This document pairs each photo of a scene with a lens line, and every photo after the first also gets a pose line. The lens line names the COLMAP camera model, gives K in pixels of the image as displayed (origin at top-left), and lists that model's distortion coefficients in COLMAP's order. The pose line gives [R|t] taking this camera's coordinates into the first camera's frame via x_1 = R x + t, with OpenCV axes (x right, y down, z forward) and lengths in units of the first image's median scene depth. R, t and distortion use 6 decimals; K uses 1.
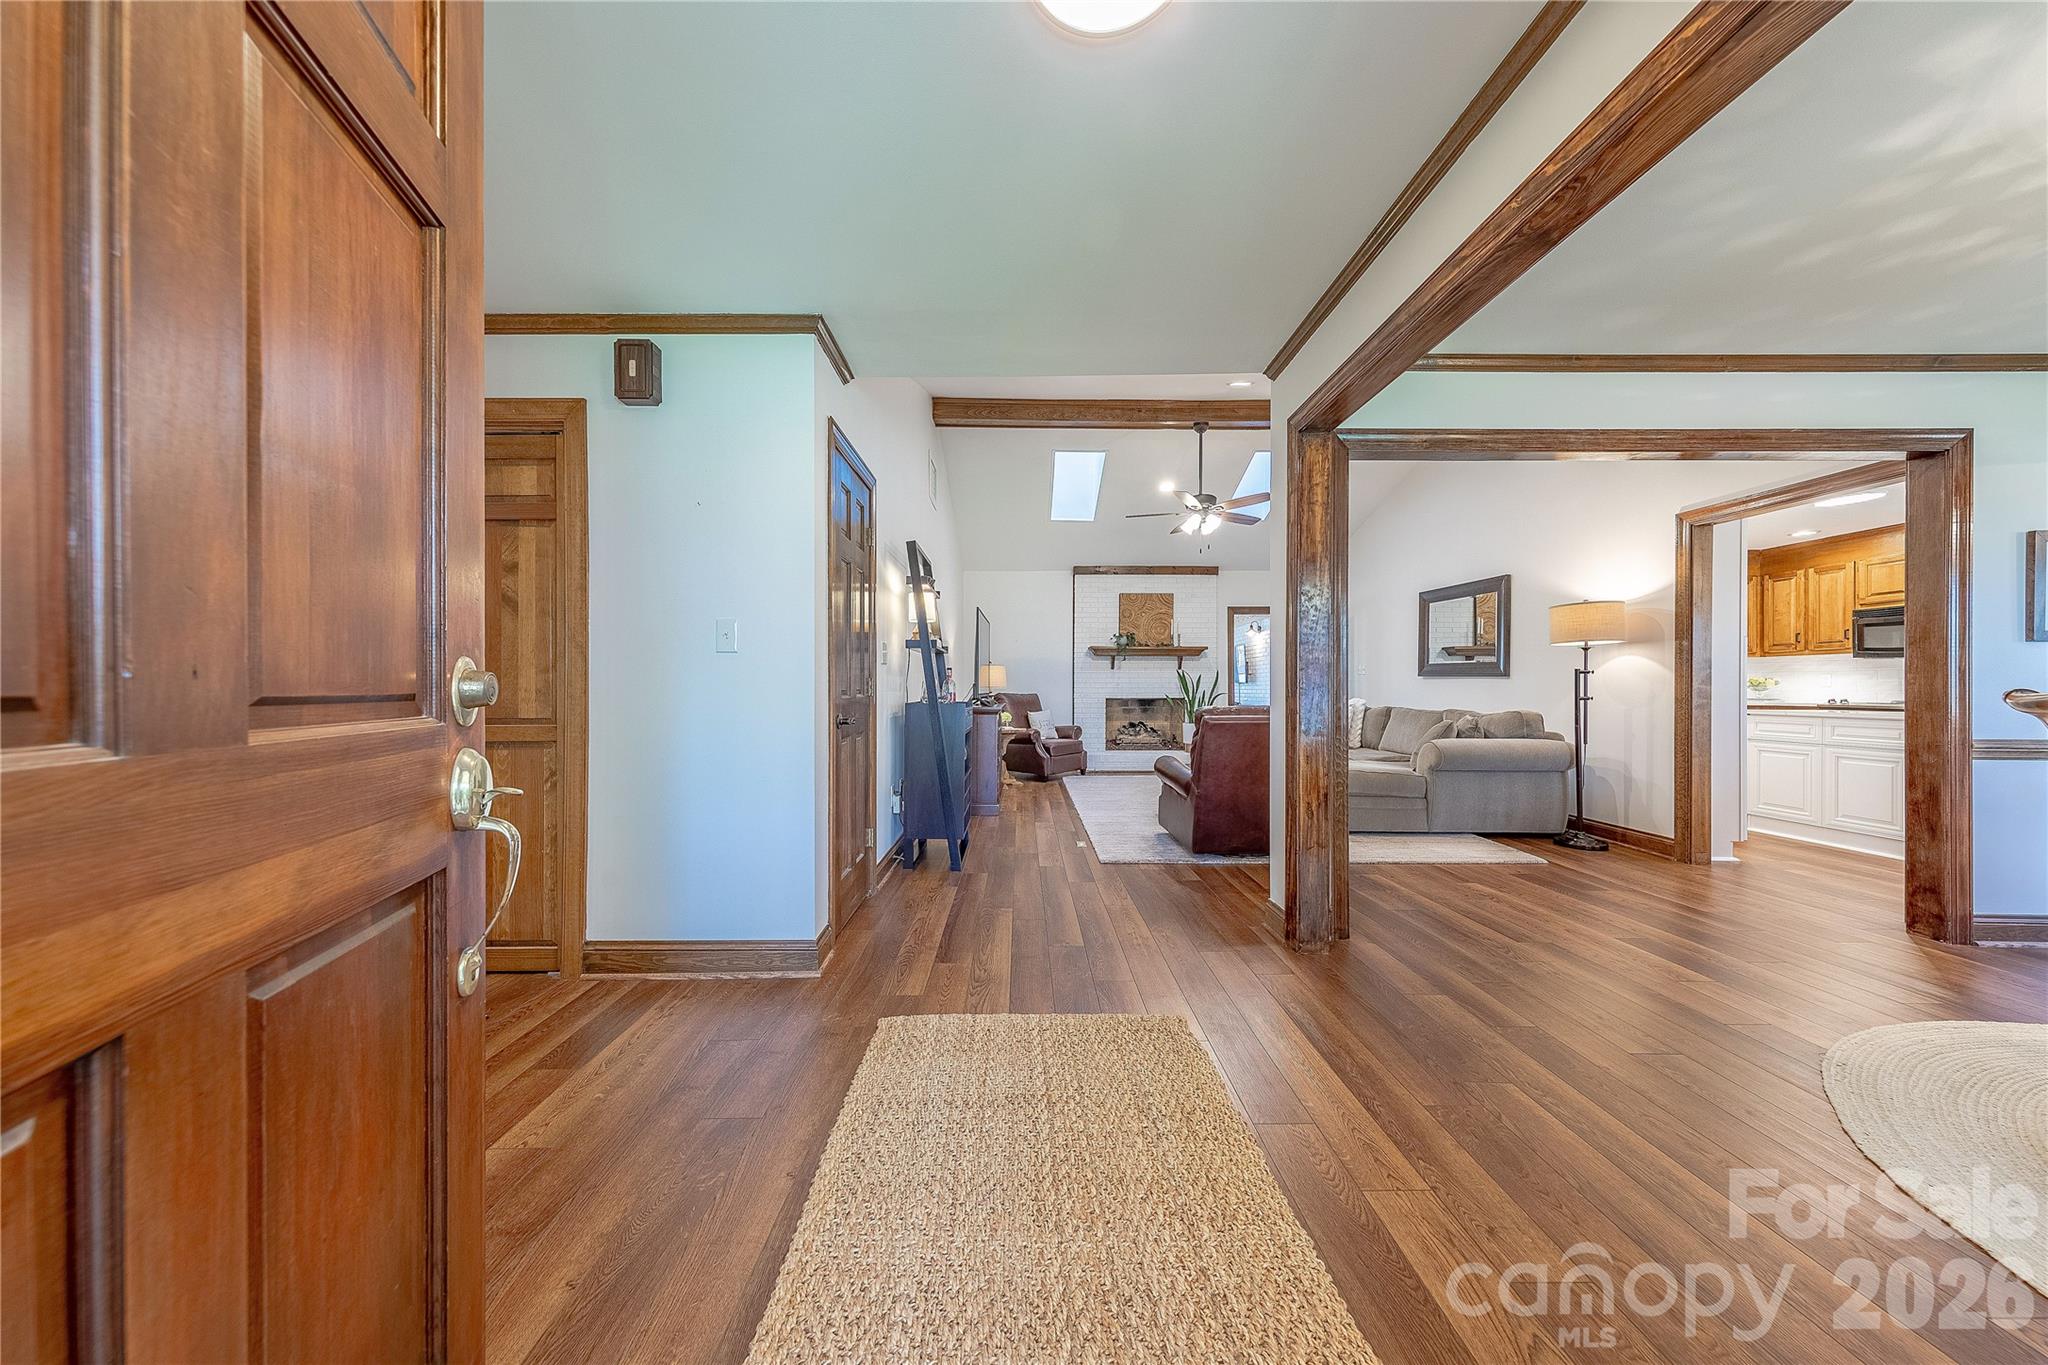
lens RADIAL K [[636.9, 0, 1015.4], [0, 636.9, 685.7], [0, 0, 1]] dist [0.003665, -0.000020]
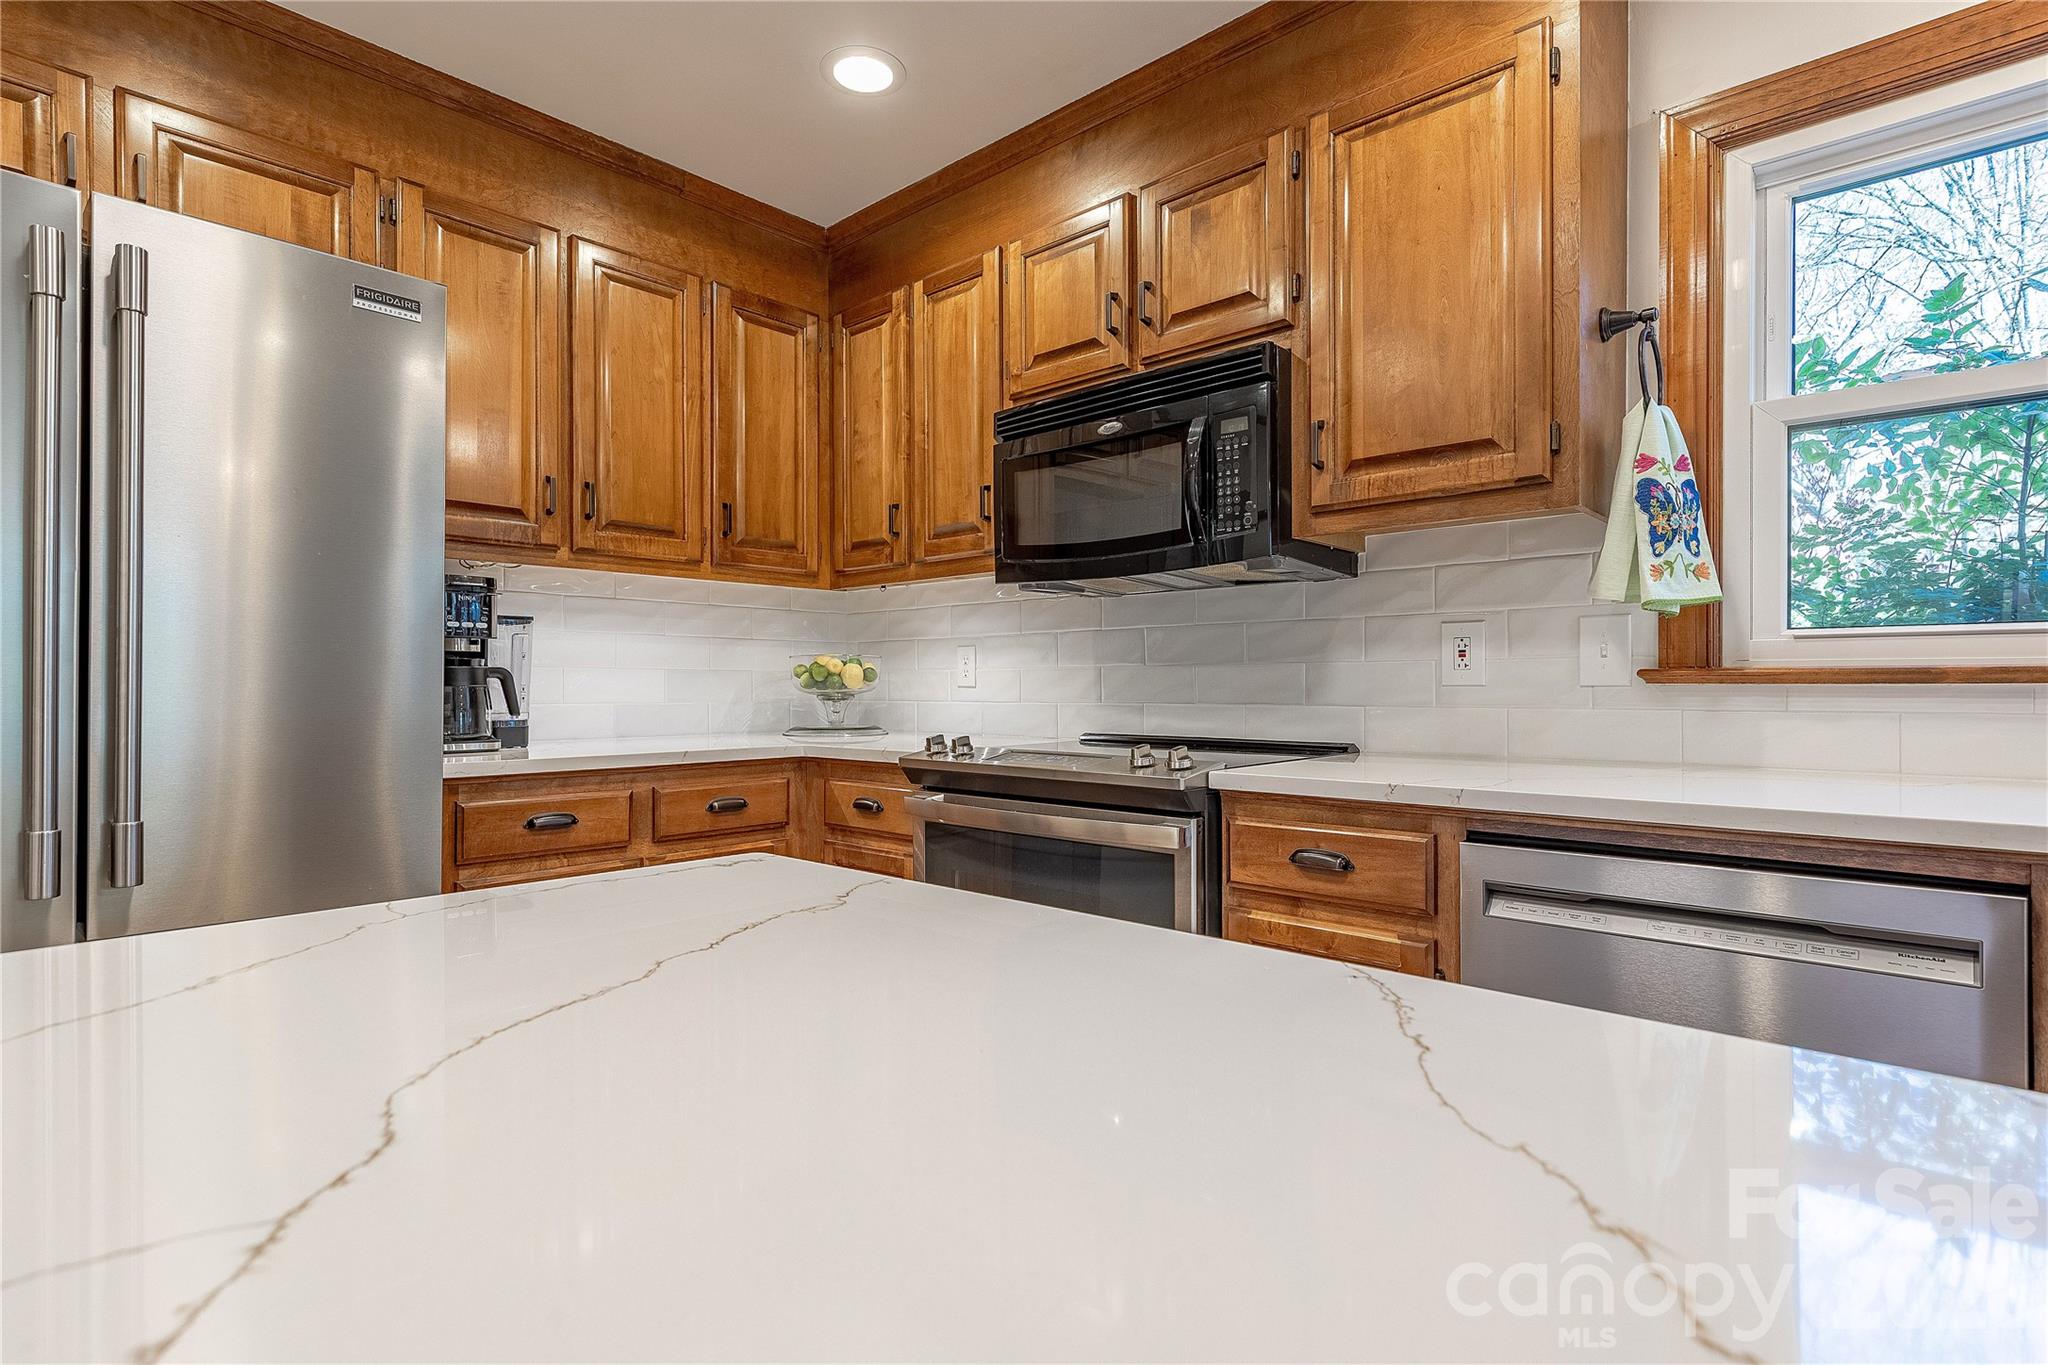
lens RADIAL K [[1014.4, 0, 1014.7], [0, 1014.4, 691.5], [0, 0, 1]] dist [0.001087, 0.000001]
pose [[0.668989, -0.006662, 0.743243, 0.763300], [0.002540, 0.999974, 0.006677, -0.000043], [-0.743268, -0.002579, 0.668989, 0.542201]]
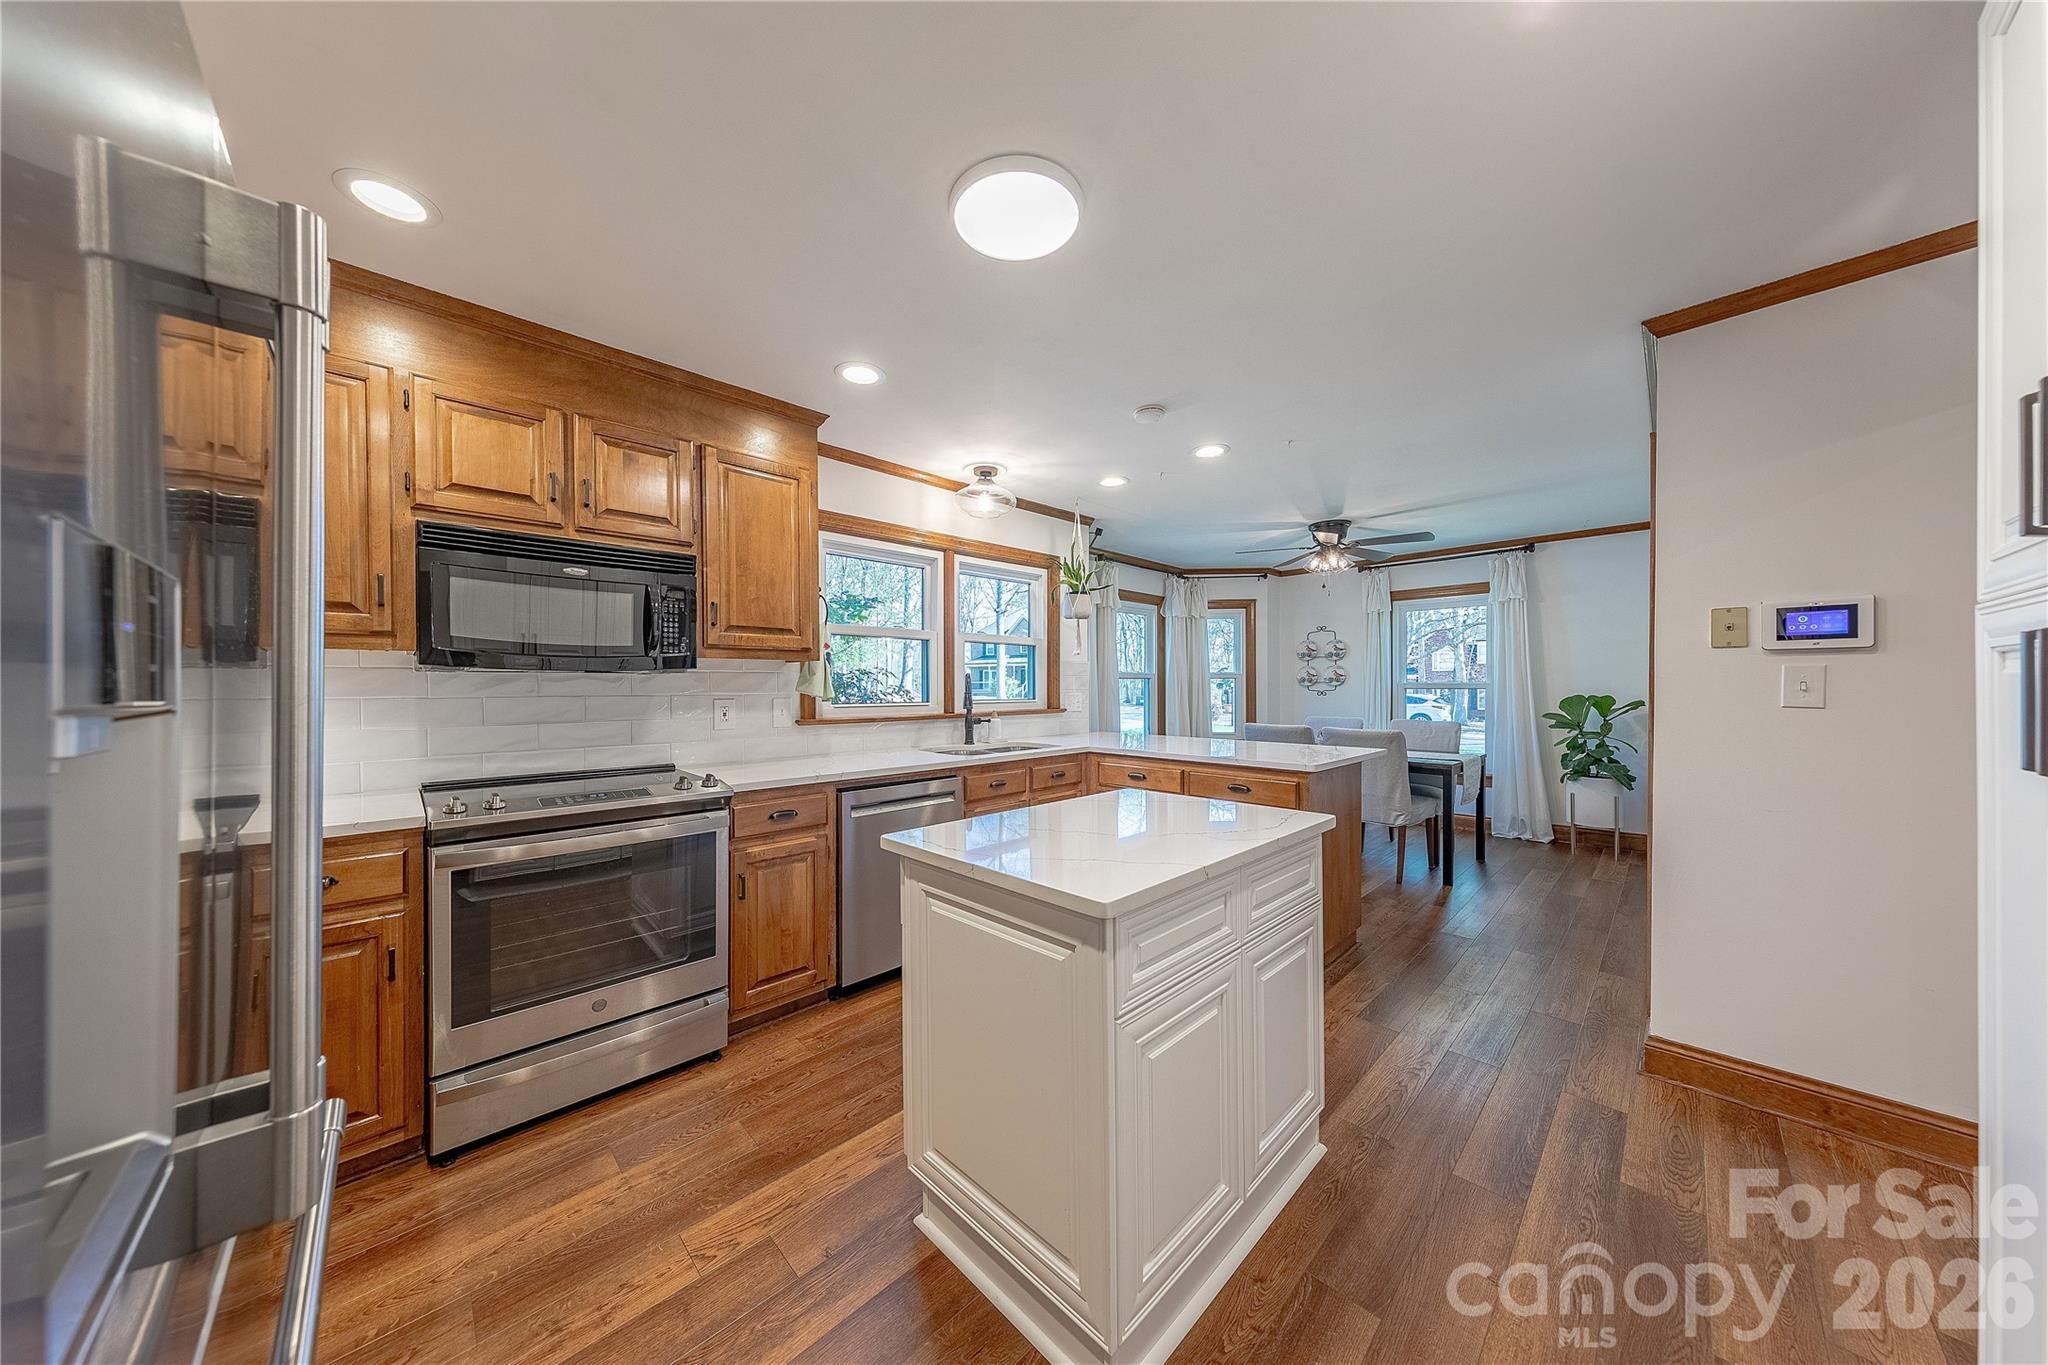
lens RADIAL K [[636.9, 0, 1015.4], [0, 636.9, 685.7], [0, 0, 1]] dist [0.003665, -0.000020]
pose [[-0.701710, 0.002637, 0.712458, 0.667036], [0.001977, 0.999997, -0.001754, -0.024656], [-0.712460, 0.000178, -0.701713, 0.784230]]
